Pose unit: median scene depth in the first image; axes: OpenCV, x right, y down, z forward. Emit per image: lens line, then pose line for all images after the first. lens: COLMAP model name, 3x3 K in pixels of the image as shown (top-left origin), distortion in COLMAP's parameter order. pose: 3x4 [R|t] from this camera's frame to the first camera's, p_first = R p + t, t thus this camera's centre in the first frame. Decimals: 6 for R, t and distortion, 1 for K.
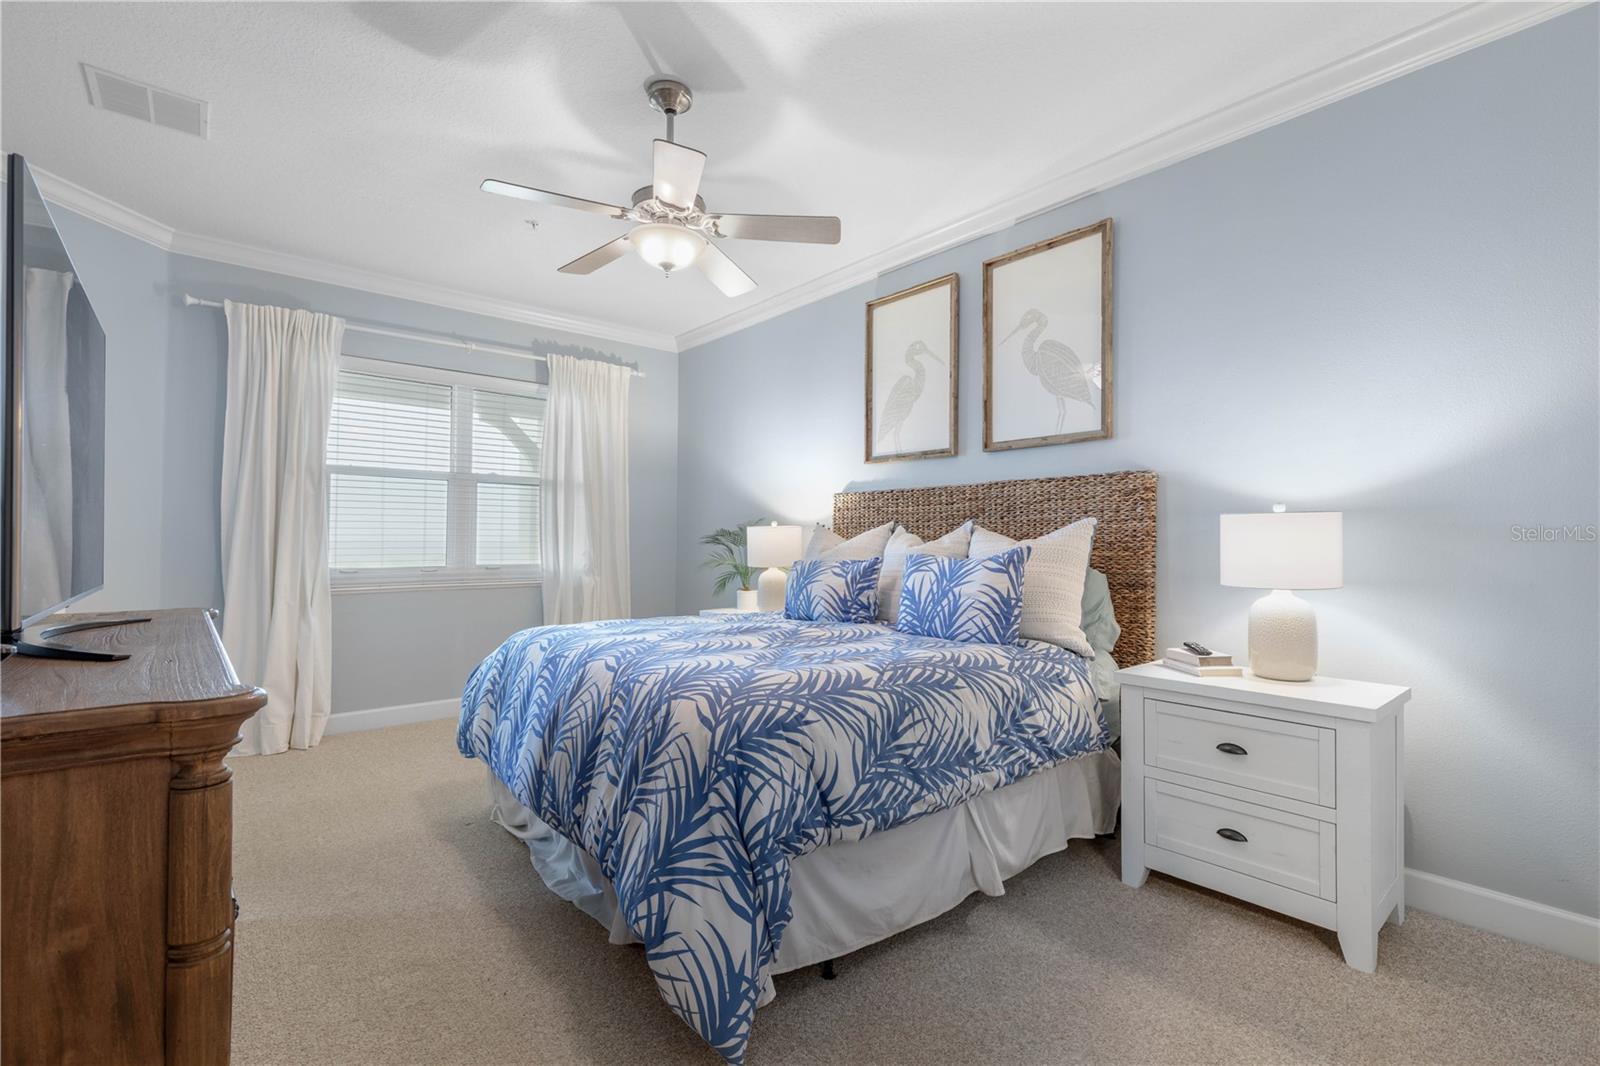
lens RADIAL K [[733.8, 0, 814.2], [0, 733.8, 530.5], [0, 0, 1]] dist [0.009752, -0.001527]
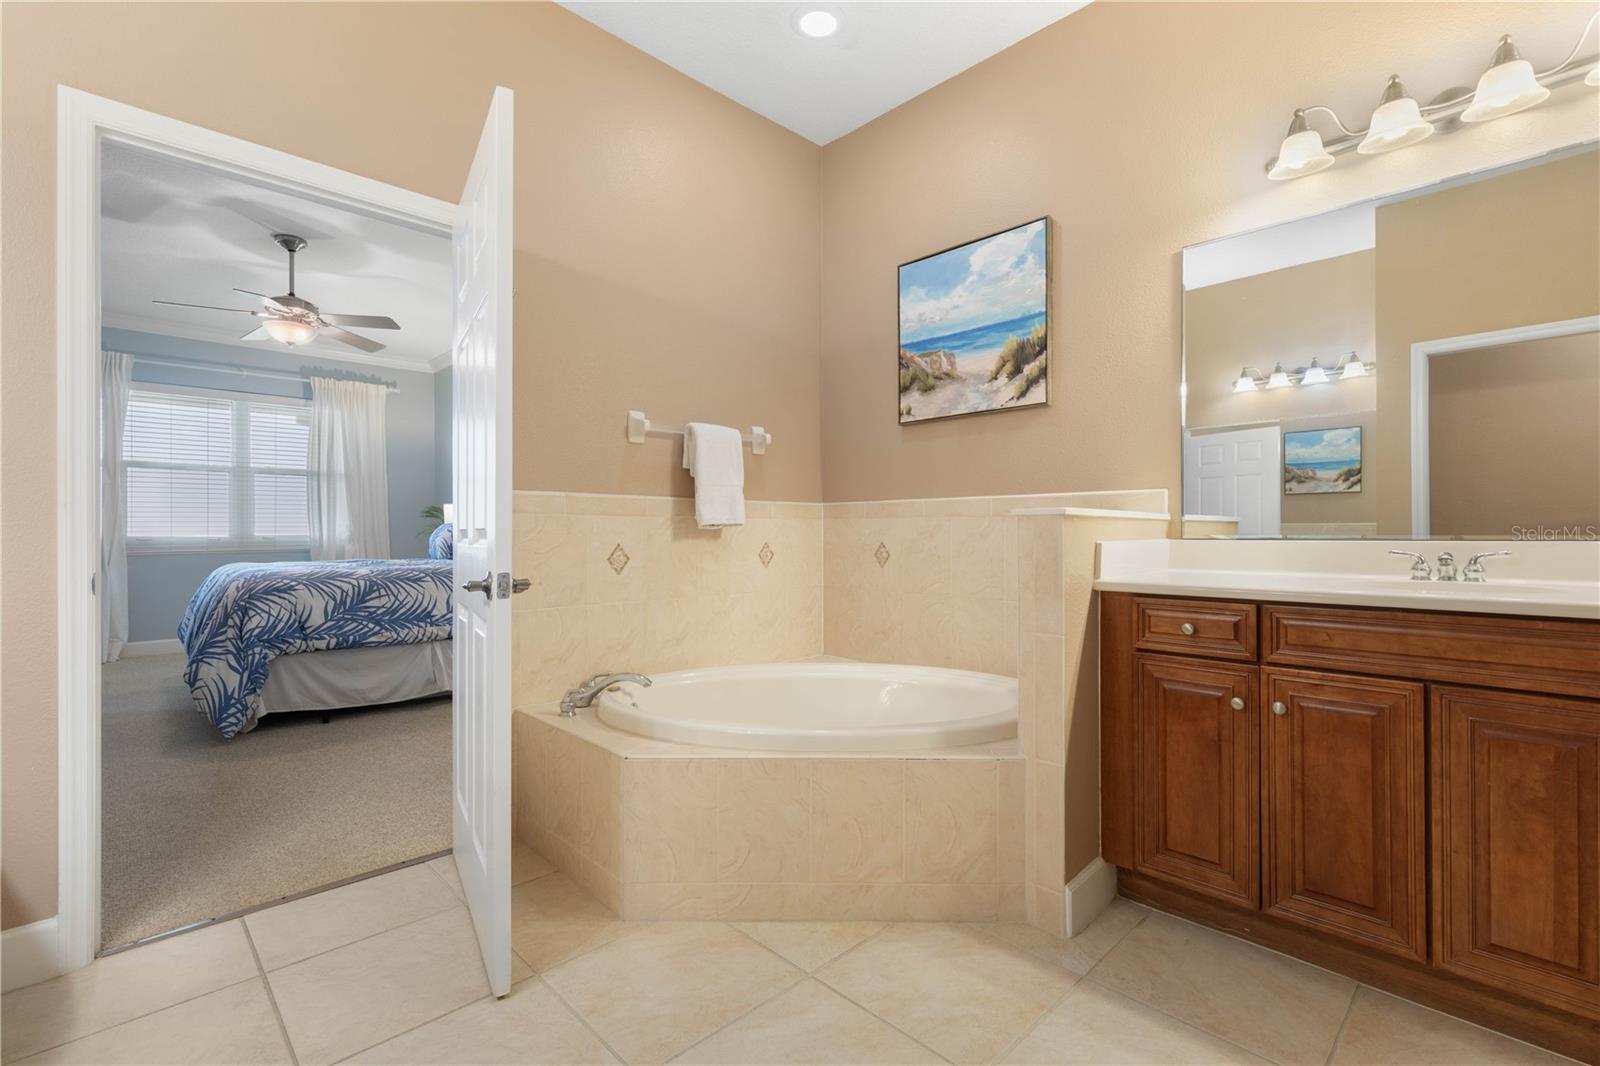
lens RADIAL K [[733.8, 0, 812.4], [0, 733.8, 529.2], [0, 0, 1]] dist [0.009752, -0.001527]
pose [[0.997621, -0.009838, 0.068225, 1.210896], [0.009211, 0.999913, 0.009493, 0.083699], [-0.068312, -0.008842, 0.997625, -1.066347]]
